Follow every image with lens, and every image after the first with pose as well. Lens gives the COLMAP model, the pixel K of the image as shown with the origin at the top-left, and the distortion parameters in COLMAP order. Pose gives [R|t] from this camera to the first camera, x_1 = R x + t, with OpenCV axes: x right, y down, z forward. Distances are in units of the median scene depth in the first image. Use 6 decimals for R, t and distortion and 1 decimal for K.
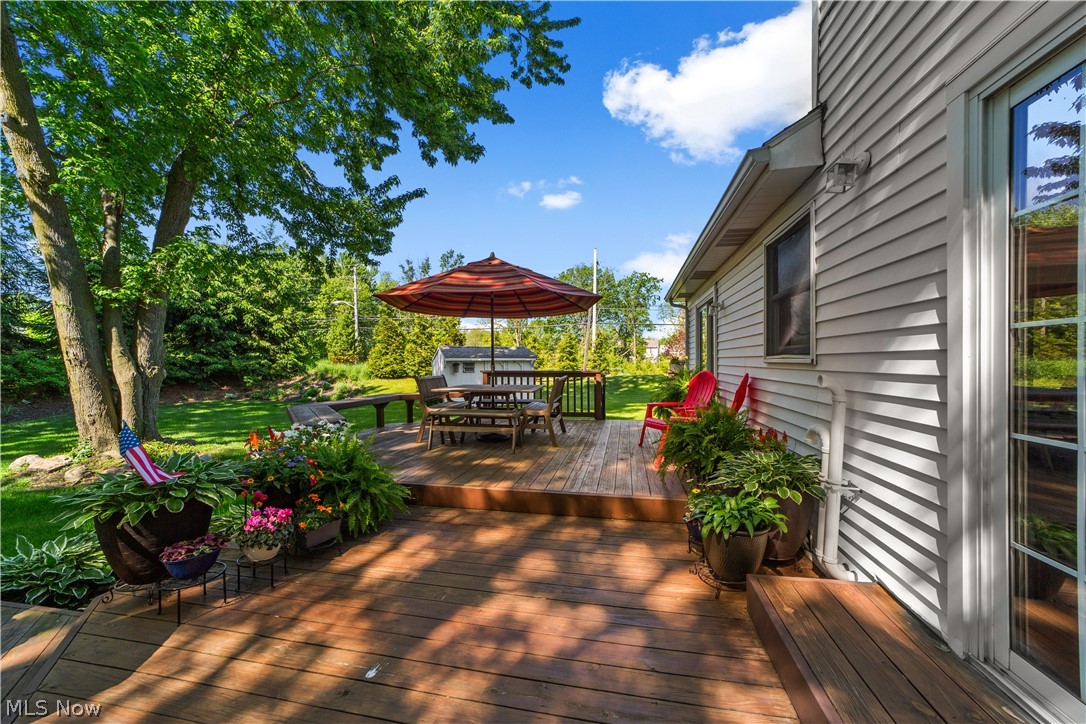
lens RADIAL K [[418.4, 0, 538.9], [0, 418.4, 357.8], [0, 0, 1]] dist [-0.002380, -0.000151]
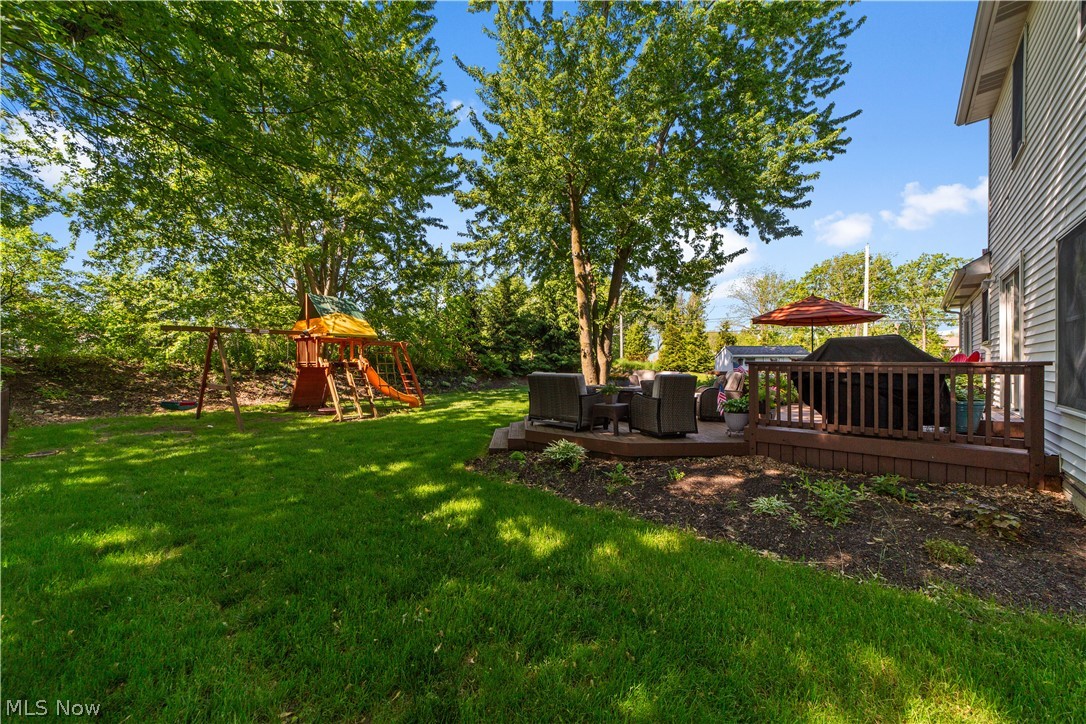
lens RADIAL K [[418.4, 0, 533.7], [0, 418.4, 362.9], [0, 0, 1]] dist [-0.002380, -0.000151]
pose [[0.863072, -0.000768, -0.505080, -0.079576], [0.001713, 0.999998, 0.001405, 0.021098], [0.505078, -0.002078, 0.863071, -0.403991]]
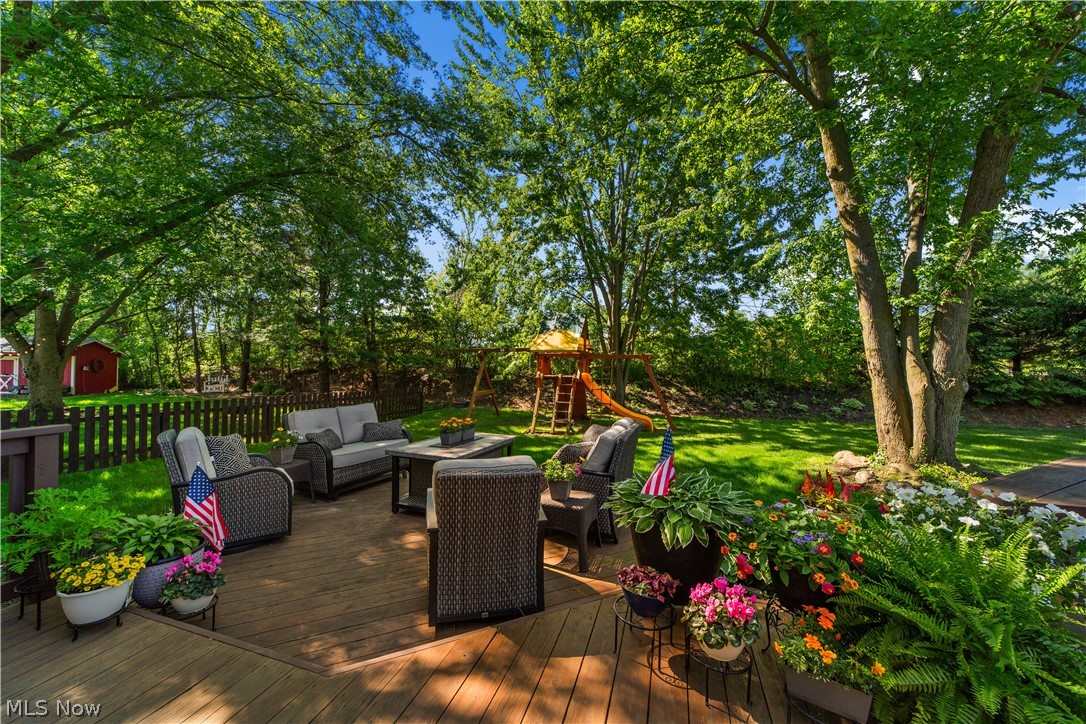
lens RADIAL K [[418.4, 0, 540.2], [0, 418.4, 369.1], [0, 0, 1]] dist [-0.002380, -0.000151]
pose [[-0.109367, 0.009813, -0.993953, 0.009925], [-0.009901, 0.999891, 0.010961, 0.000266], [0.993952, 0.011040, -0.109258, 0.102750]]
